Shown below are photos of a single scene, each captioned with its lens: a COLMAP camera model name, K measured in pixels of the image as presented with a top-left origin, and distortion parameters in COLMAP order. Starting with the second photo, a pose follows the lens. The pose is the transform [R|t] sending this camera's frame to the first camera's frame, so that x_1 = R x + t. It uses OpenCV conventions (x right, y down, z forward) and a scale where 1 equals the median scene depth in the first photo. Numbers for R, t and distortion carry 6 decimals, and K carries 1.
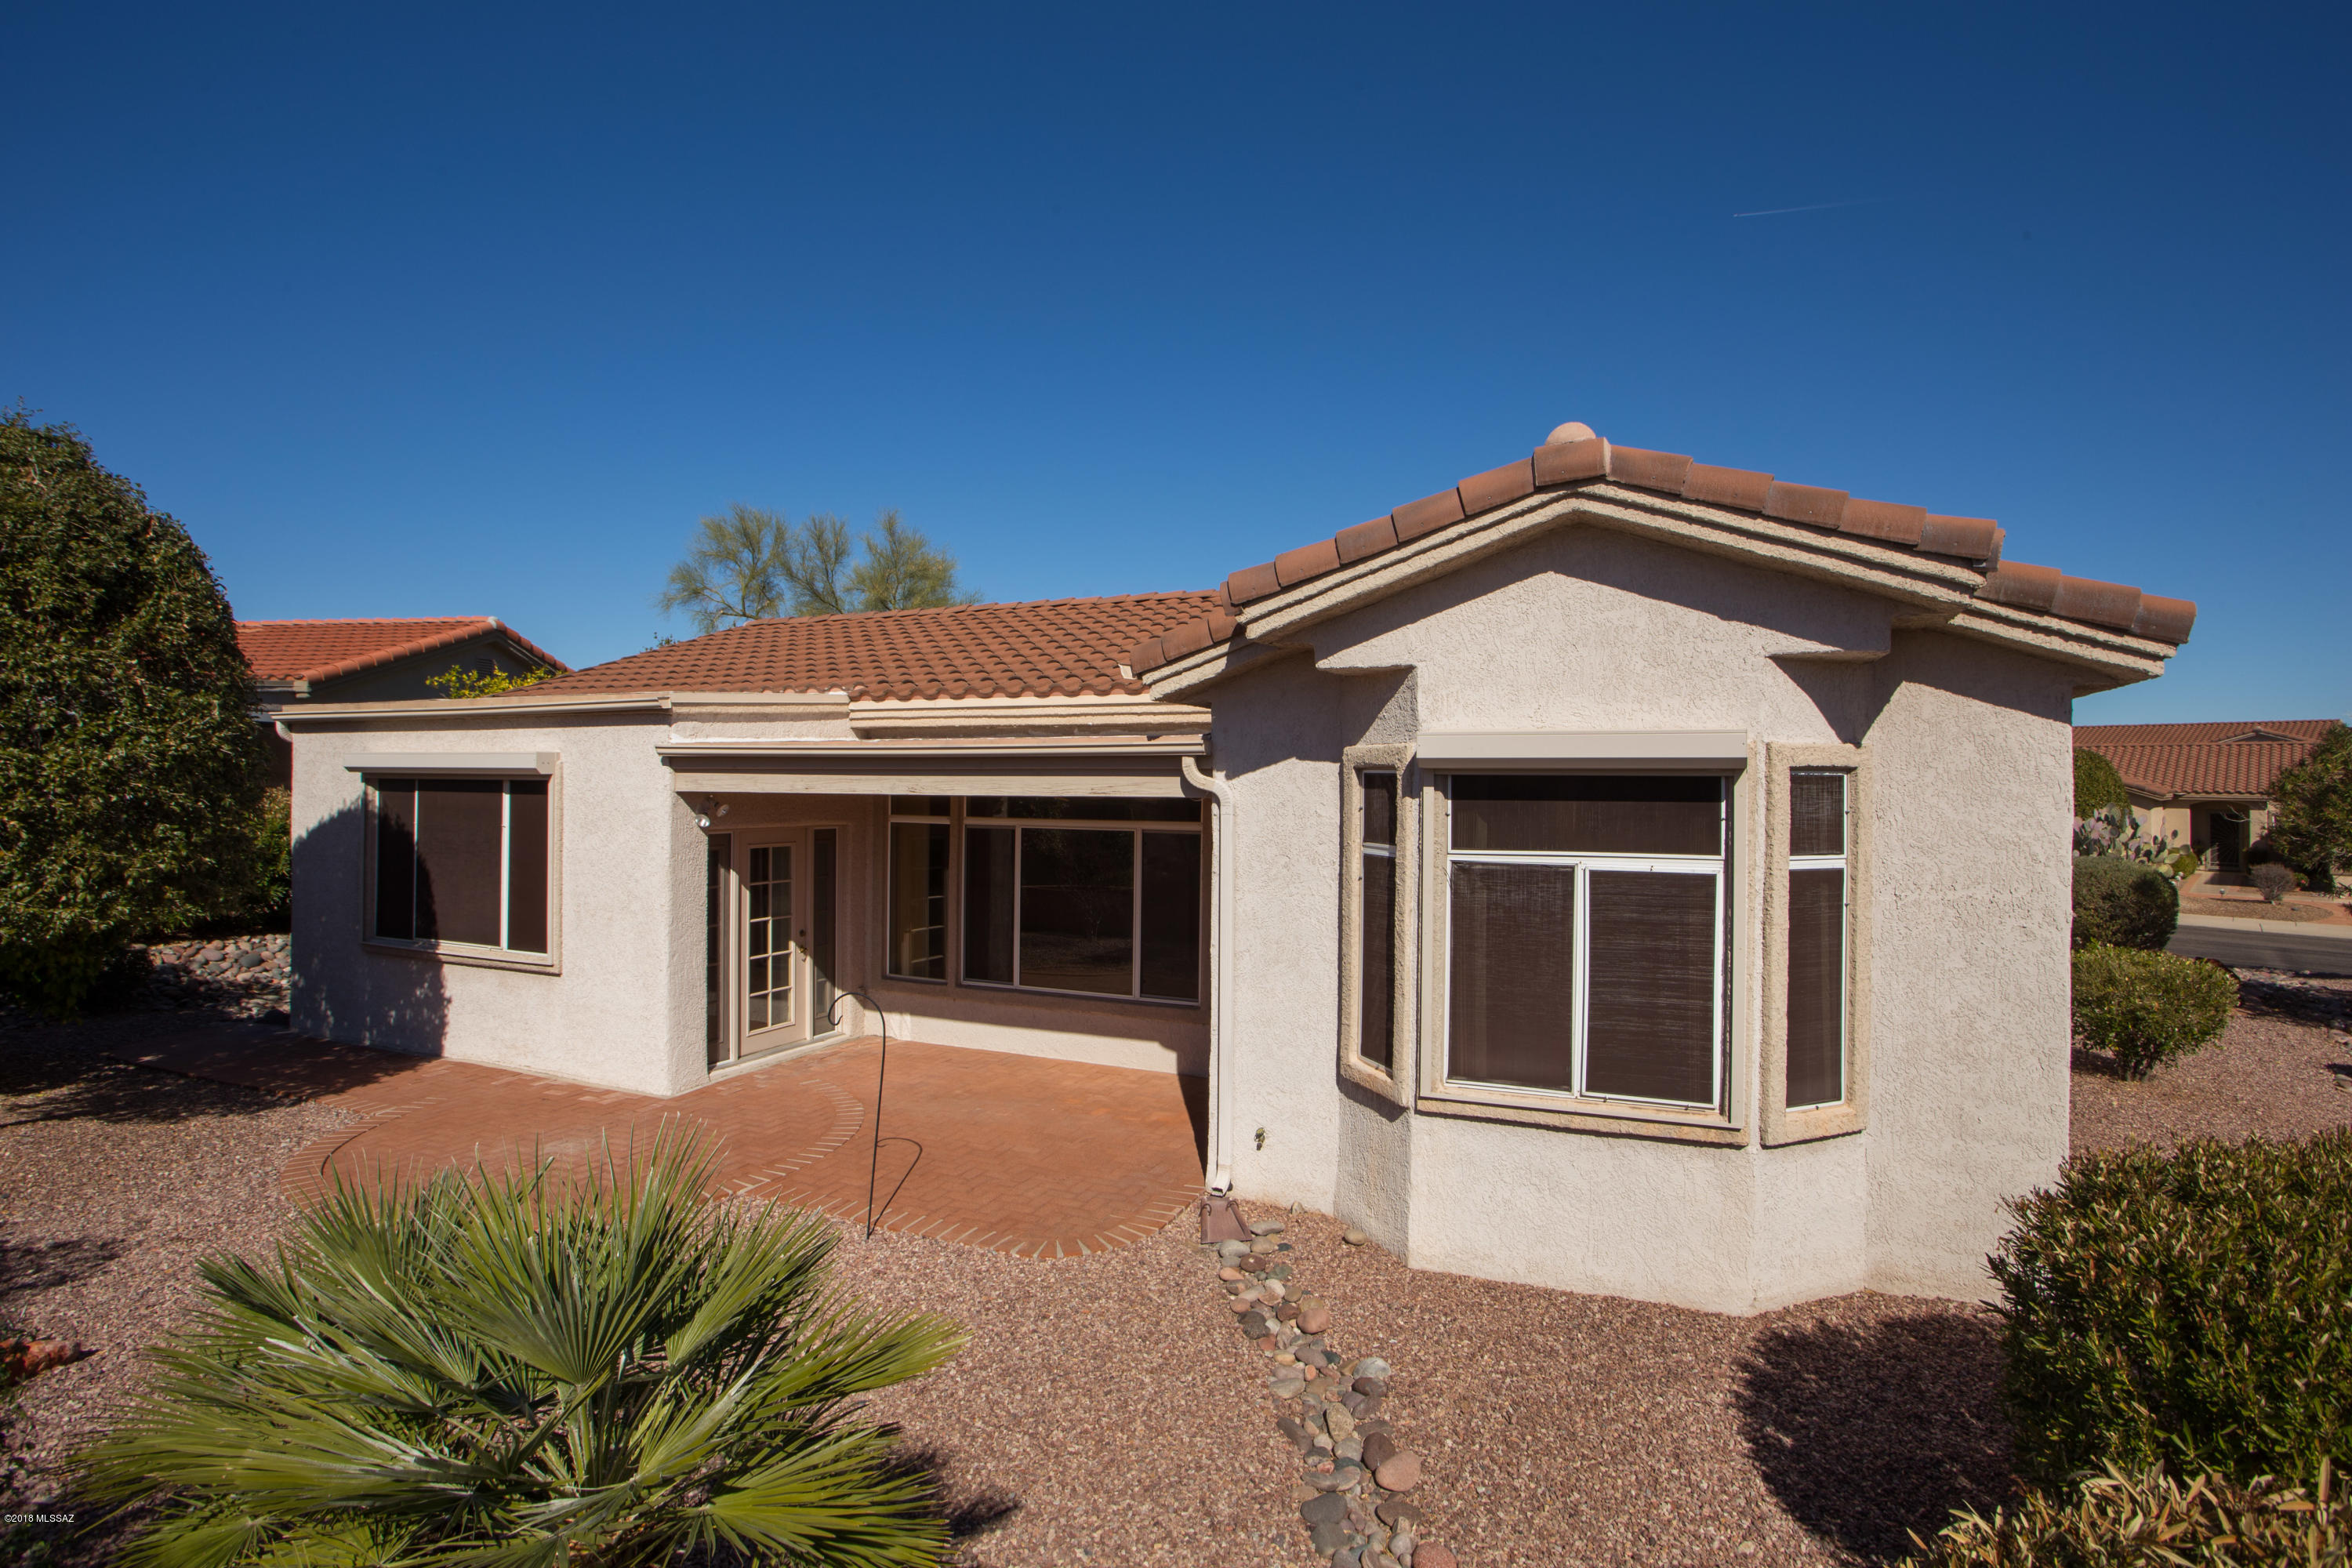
lens RADIAL K [[1242.0, 0, 1178.2], [0, 1242.0, 780.1], [0, 0, 1]] dist [-0.054841, -0.000270]
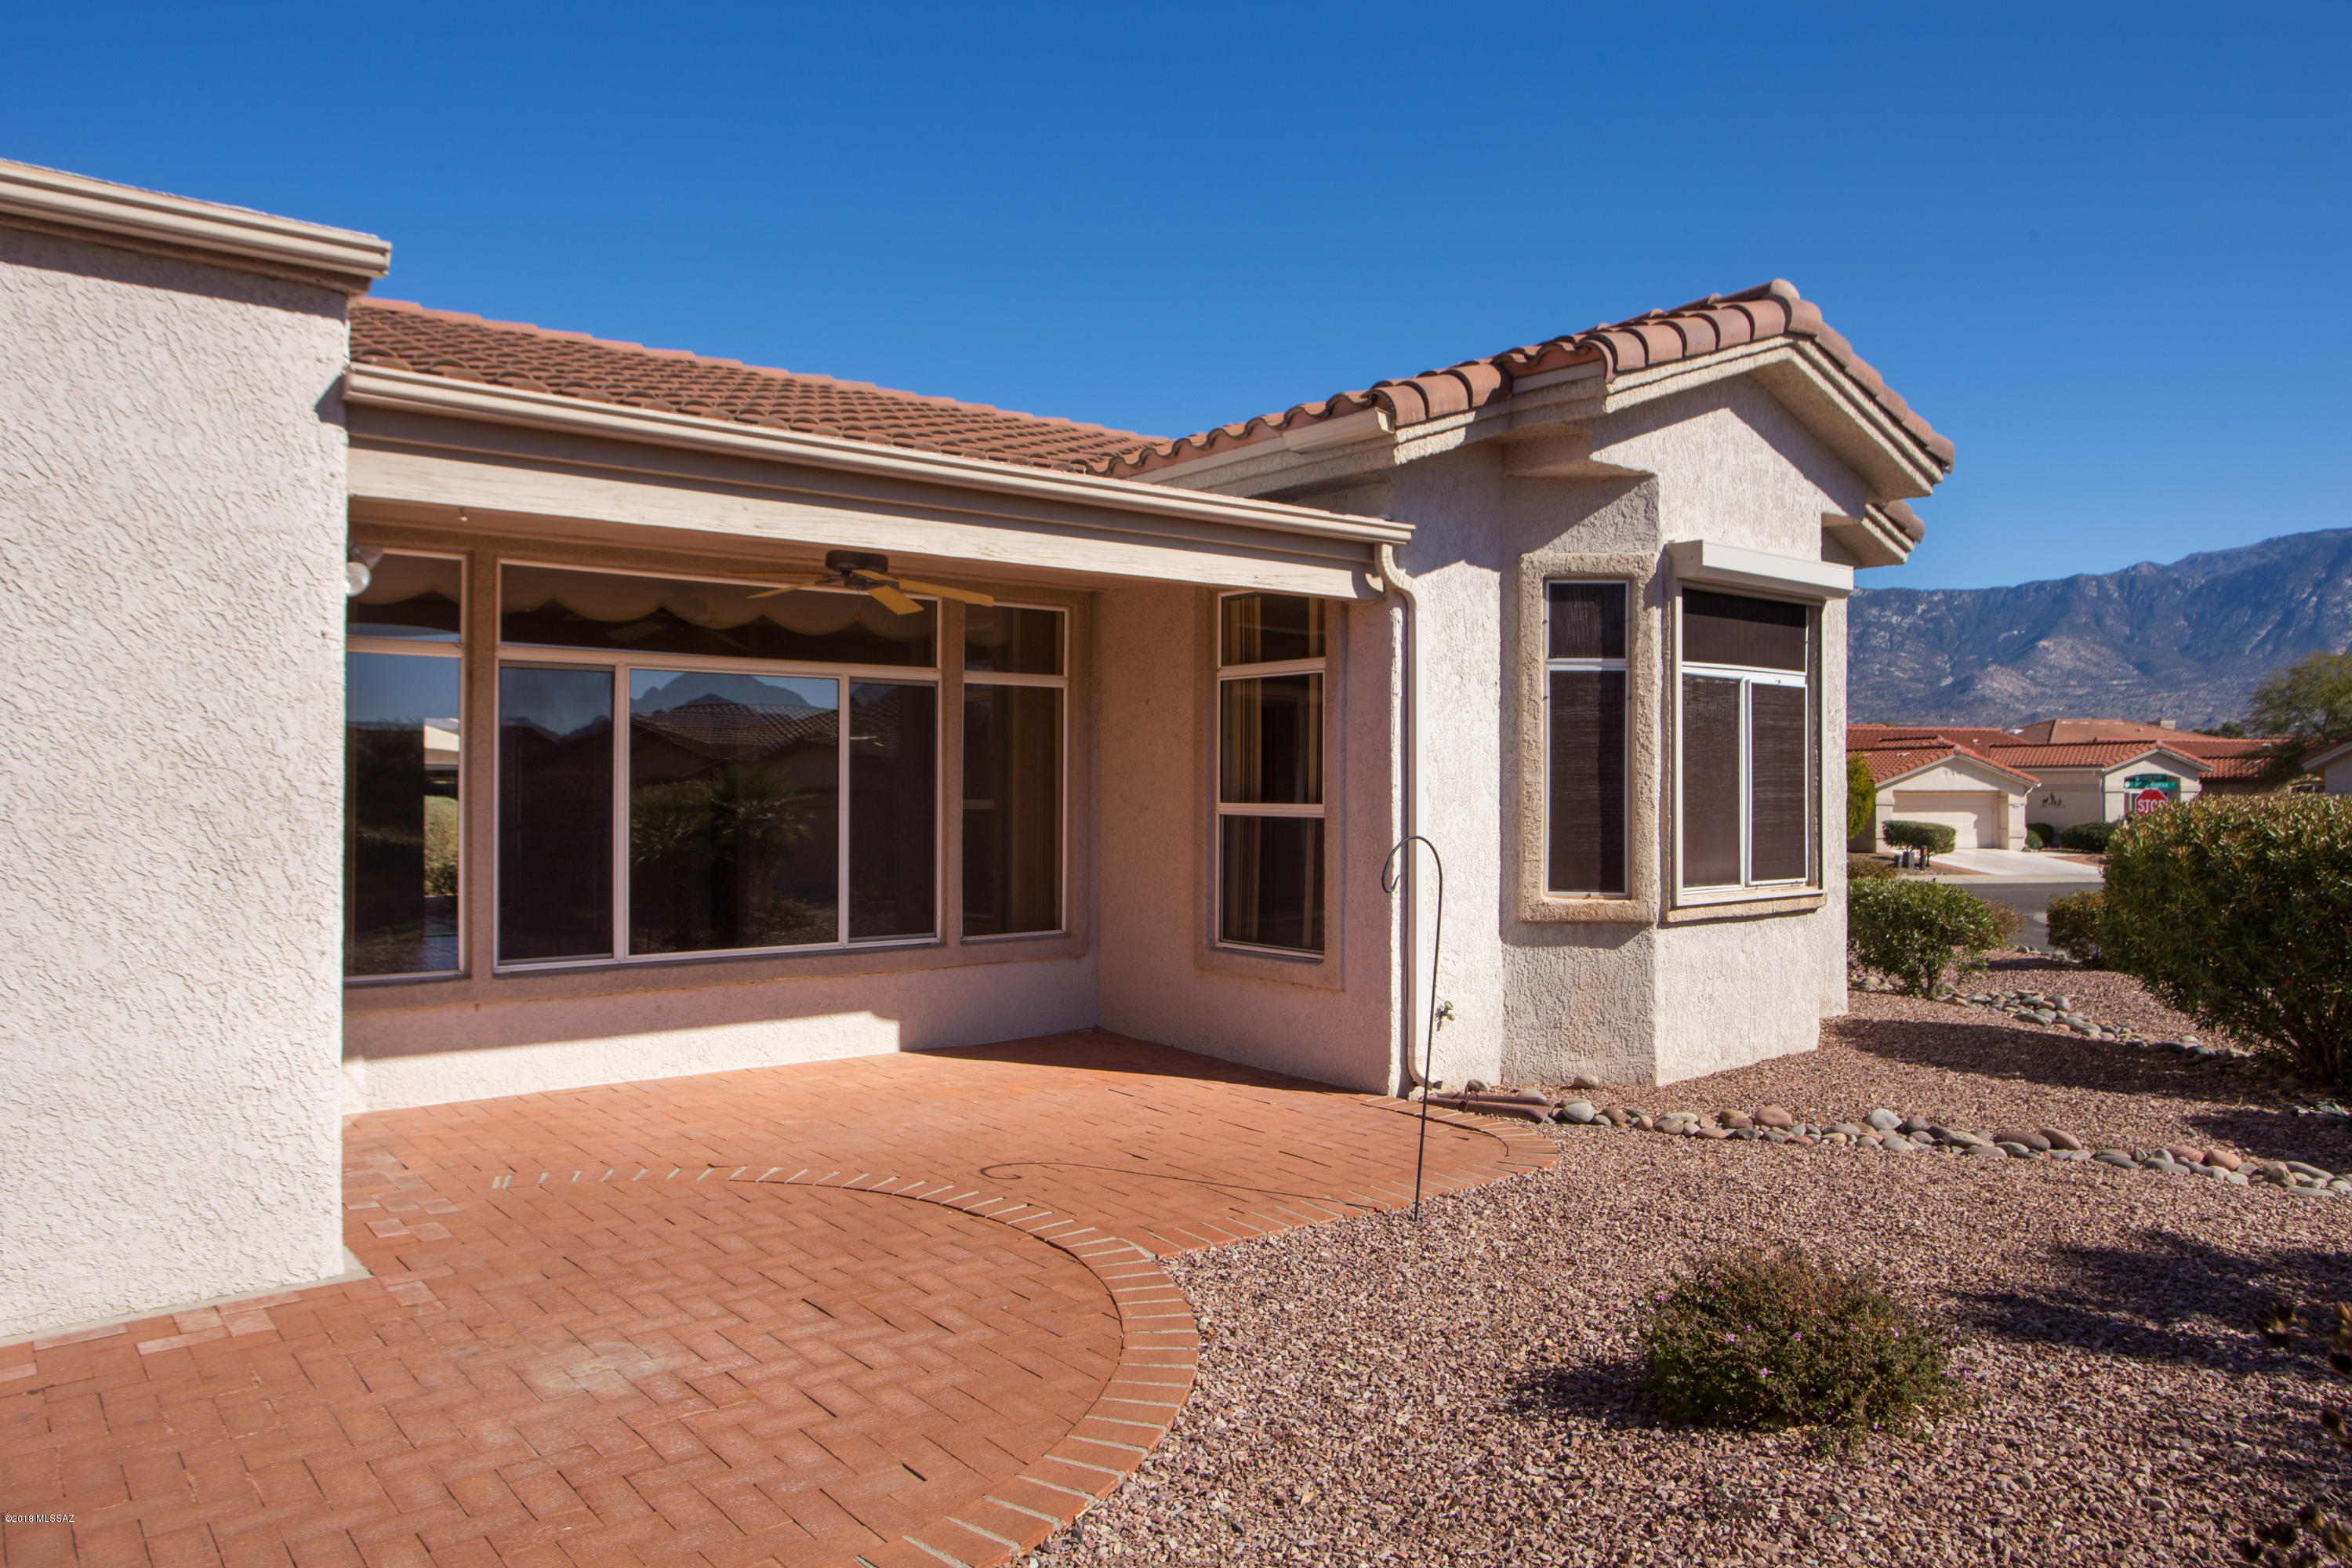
lens RADIAL K [[1592.2, 0, 1178.6], [0, 1592.2, 781.7], [0, 0, 1]] dist [-0.035481, -0.000624]
pose [[0.424752, 0.001886, 0.905308, -1.057719], [0.006606, 0.999965, -0.005182, 0.149100], [-0.905286, 0.008181, 0.424724, 0.765419]]
